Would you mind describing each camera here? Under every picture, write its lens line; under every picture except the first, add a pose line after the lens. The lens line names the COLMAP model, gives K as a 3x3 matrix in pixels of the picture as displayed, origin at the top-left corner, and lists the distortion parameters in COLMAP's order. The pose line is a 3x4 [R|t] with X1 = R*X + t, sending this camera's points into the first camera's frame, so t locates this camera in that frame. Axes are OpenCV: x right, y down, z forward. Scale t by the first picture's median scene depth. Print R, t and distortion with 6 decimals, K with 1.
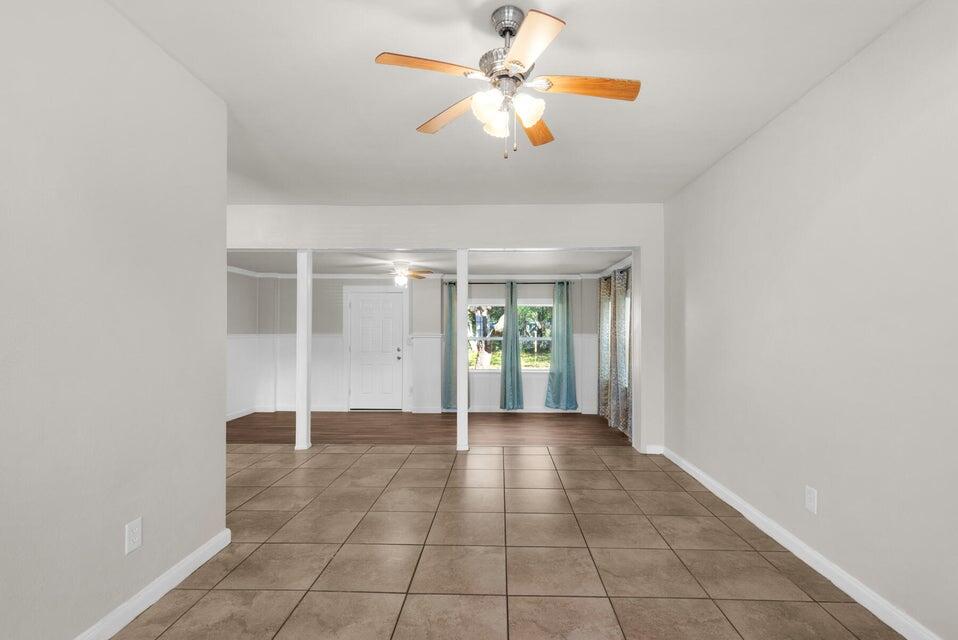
lens RADIAL K [[437.5, 0, 483.0], [0, 437.5, 327.2], [0, 0, 1]] dist [-0.002625, -0.003818]
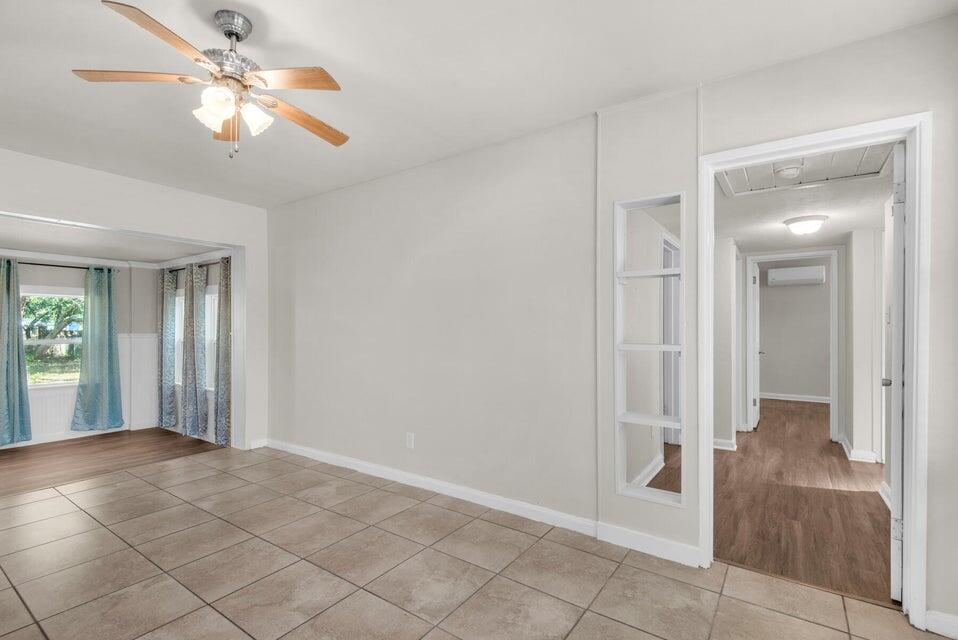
lens RADIAL K [[437.5, 0, 485.9], [0, 437.5, 319.8], [0, 0, 1]] dist [-0.002625, -0.003818]
pose [[0.532252, 0.013004, 0.846486, -0.152727], [-0.001170, 0.999892, -0.014625, 0.000414], [-0.846585, 0.006794, 0.532210, -0.010635]]
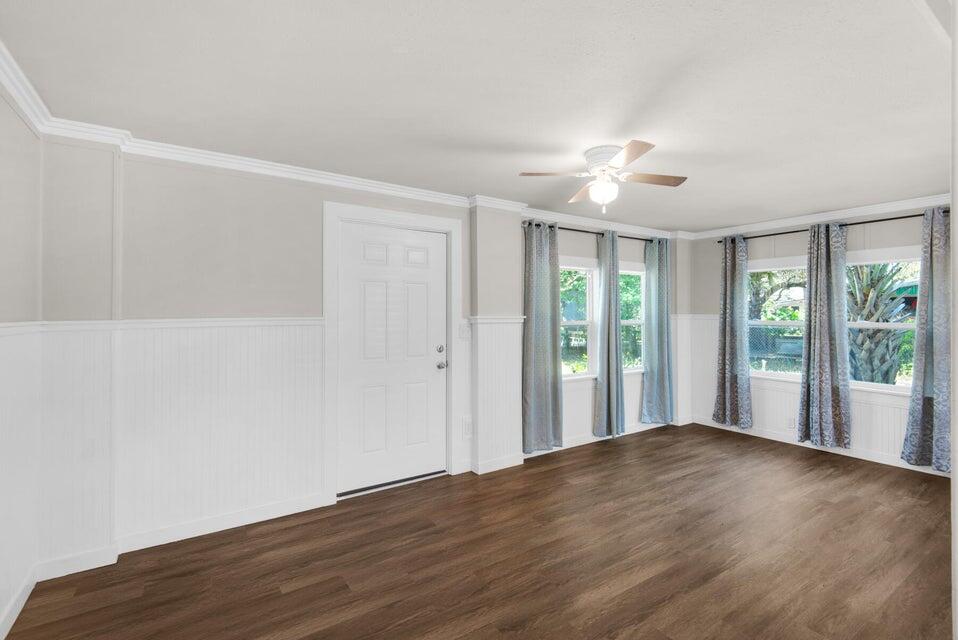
lens RADIAL K [[437.5, 0, 477.7], [0, 437.5, 318.1], [0, 0, 1]] dist [-0.002625, -0.003818]
pose [[0.817178, -0.008932, 0.576316, -0.597061], [-0.002691, 0.999810, 0.019312, 0.011200], [-0.576379, -0.017332, 0.816999, 0.795531]]
